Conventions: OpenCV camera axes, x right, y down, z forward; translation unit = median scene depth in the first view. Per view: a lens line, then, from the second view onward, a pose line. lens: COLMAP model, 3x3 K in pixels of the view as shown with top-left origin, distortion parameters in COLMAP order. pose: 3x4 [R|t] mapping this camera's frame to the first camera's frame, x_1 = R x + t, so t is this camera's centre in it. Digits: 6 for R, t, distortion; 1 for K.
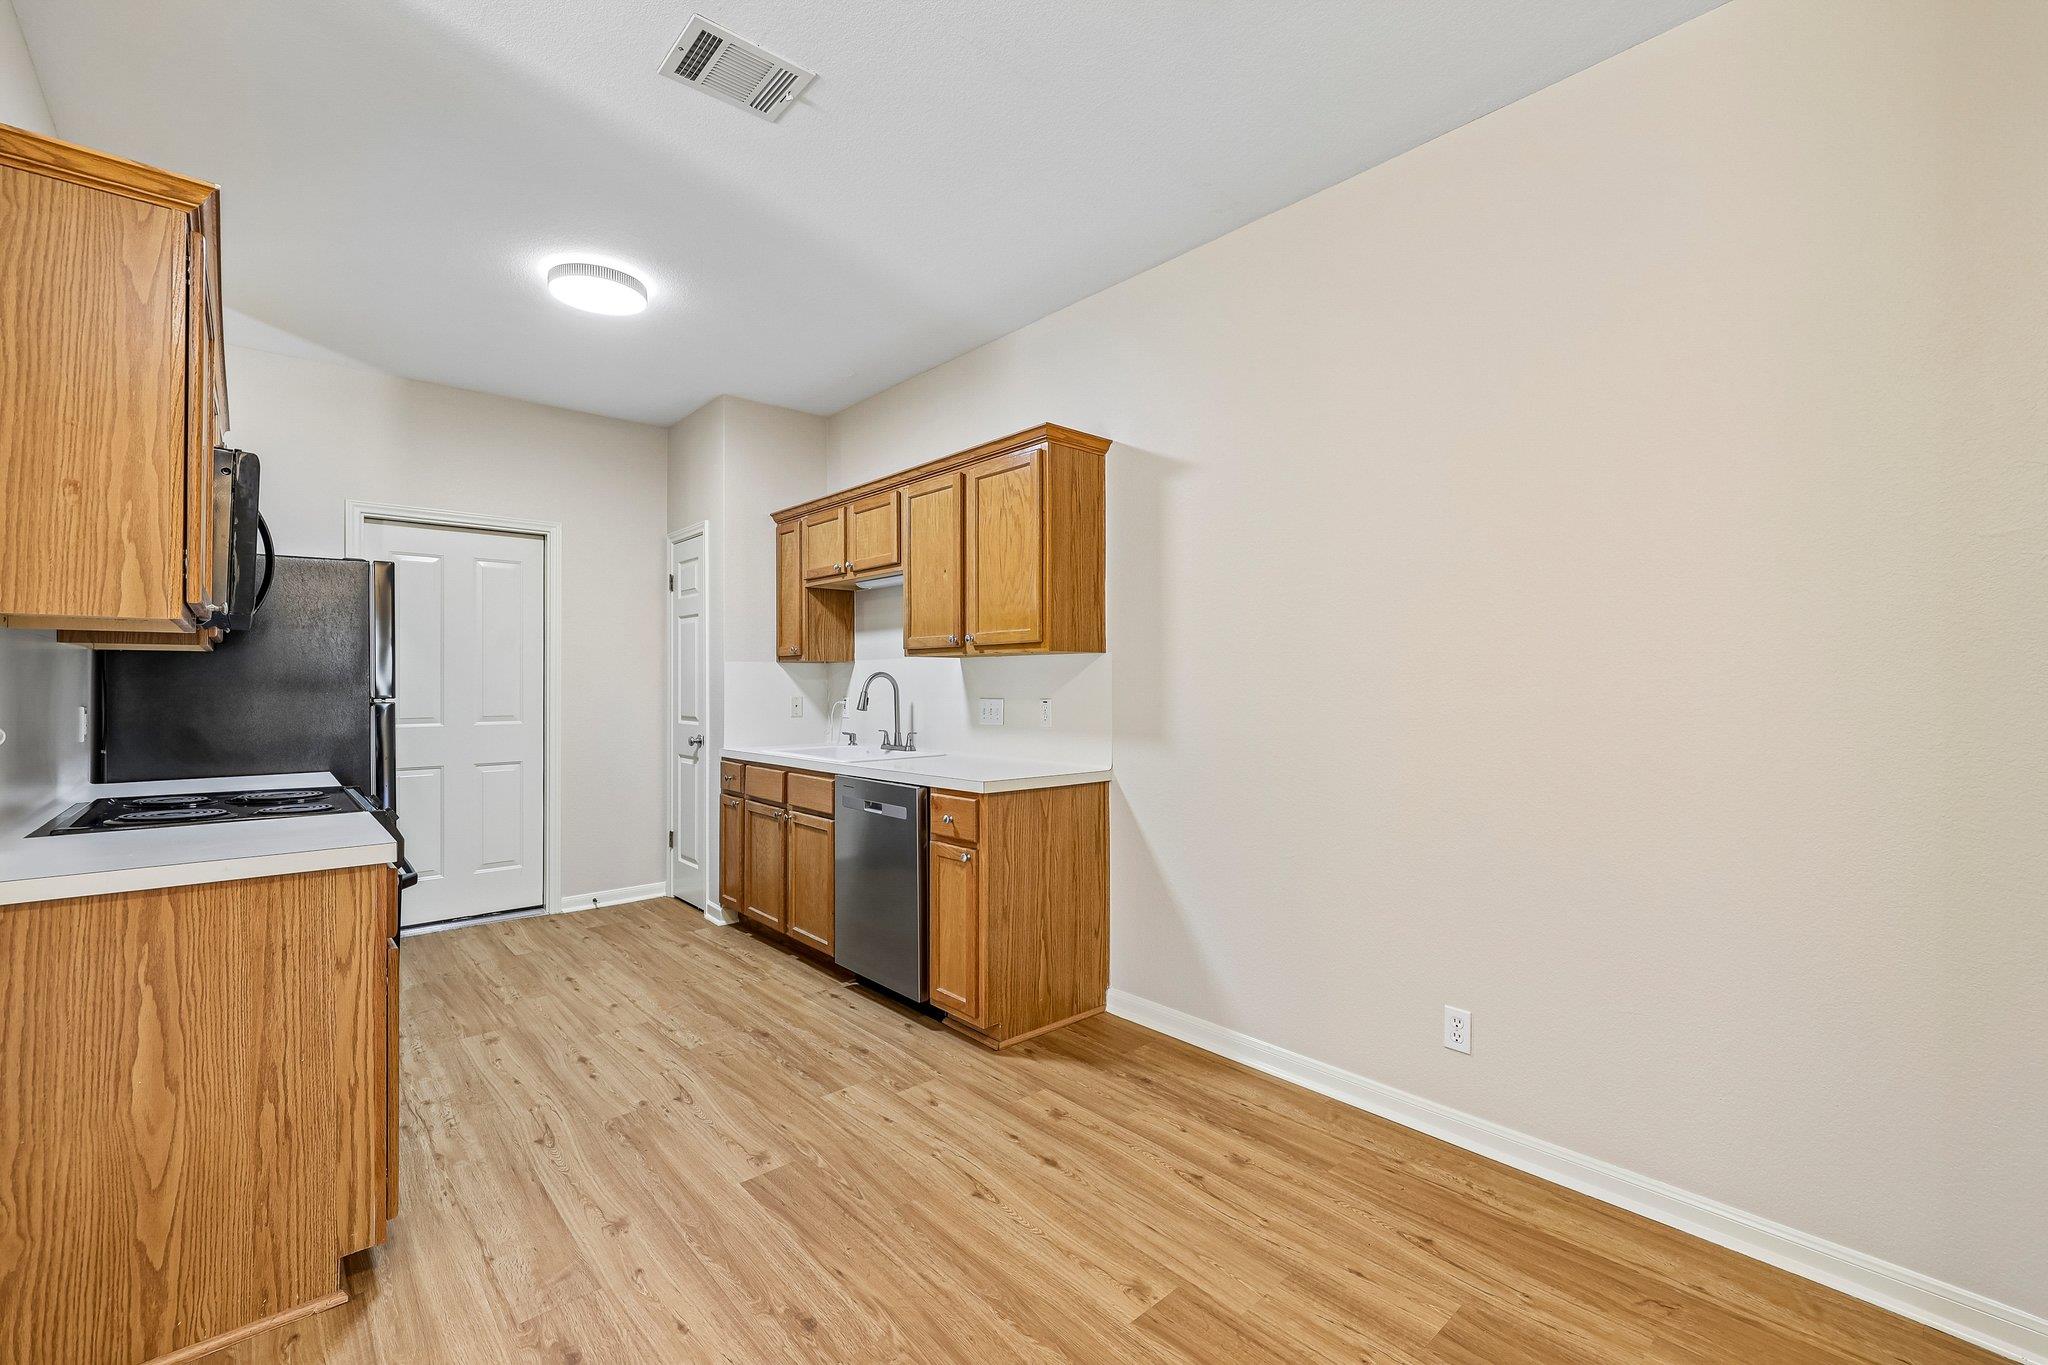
lens RADIAL K [[860.8, 0, 1028.9], [0, 860.8, 676.8], [0, 0, 1]] dist [-0.002302, 0.000844]
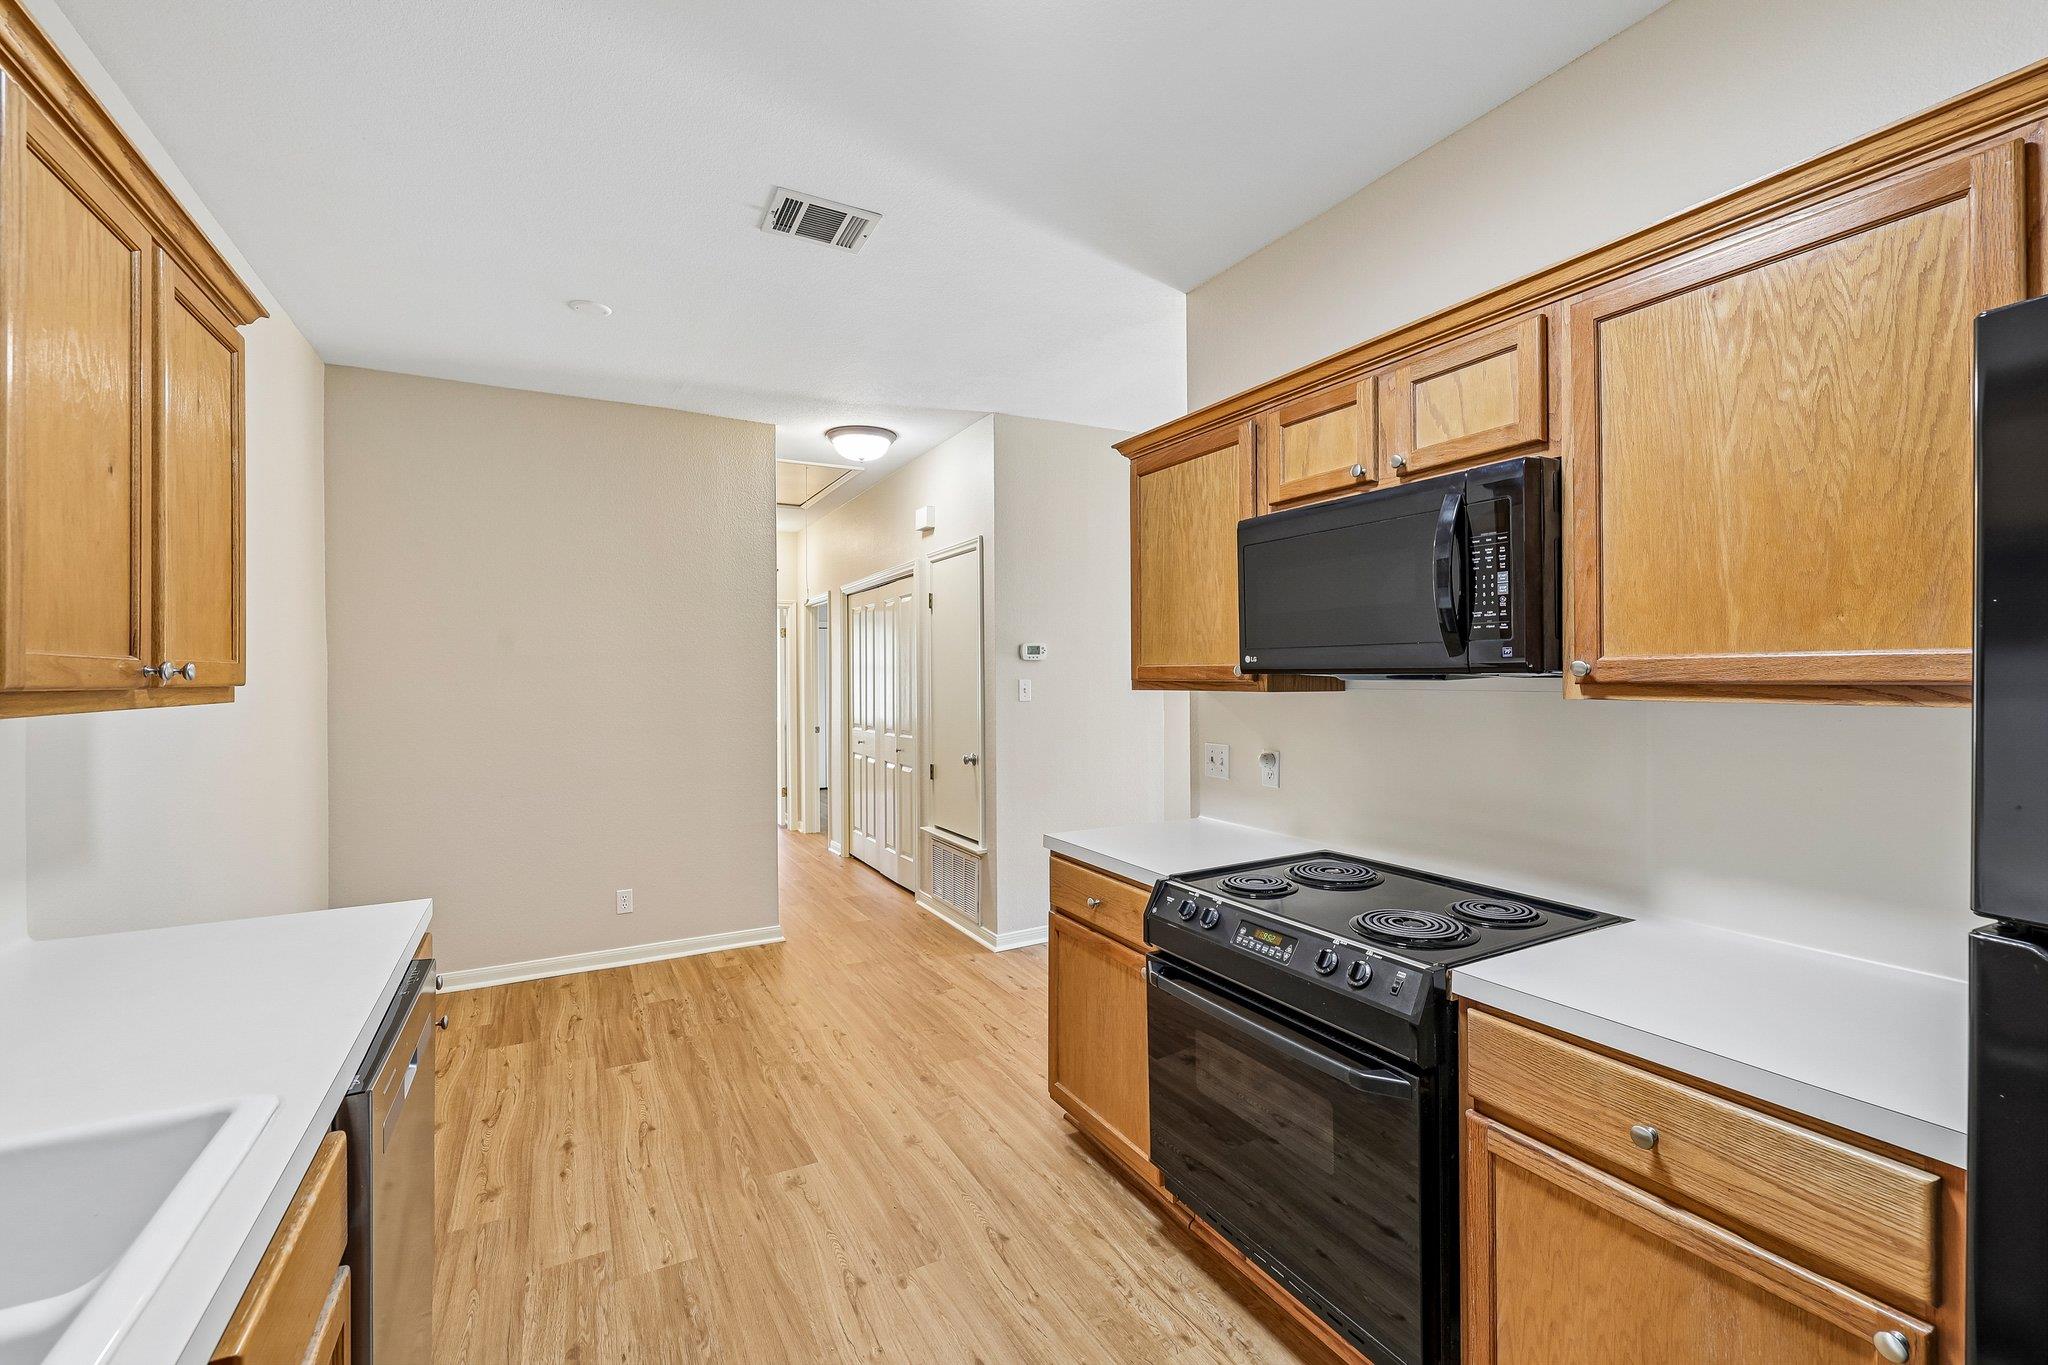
lens RADIAL K [[860.8, 0, 1029.2], [0, 860.8, 677.5], [0, 0, 1]] dist [-0.002302, 0.000844]
pose [[-0.972852, 0.004233, 0.231390, -0.738054], [0.002565, 0.999969, -0.007508, -0.049542], [-0.231415, -0.006711, -0.972832, 1.723721]]
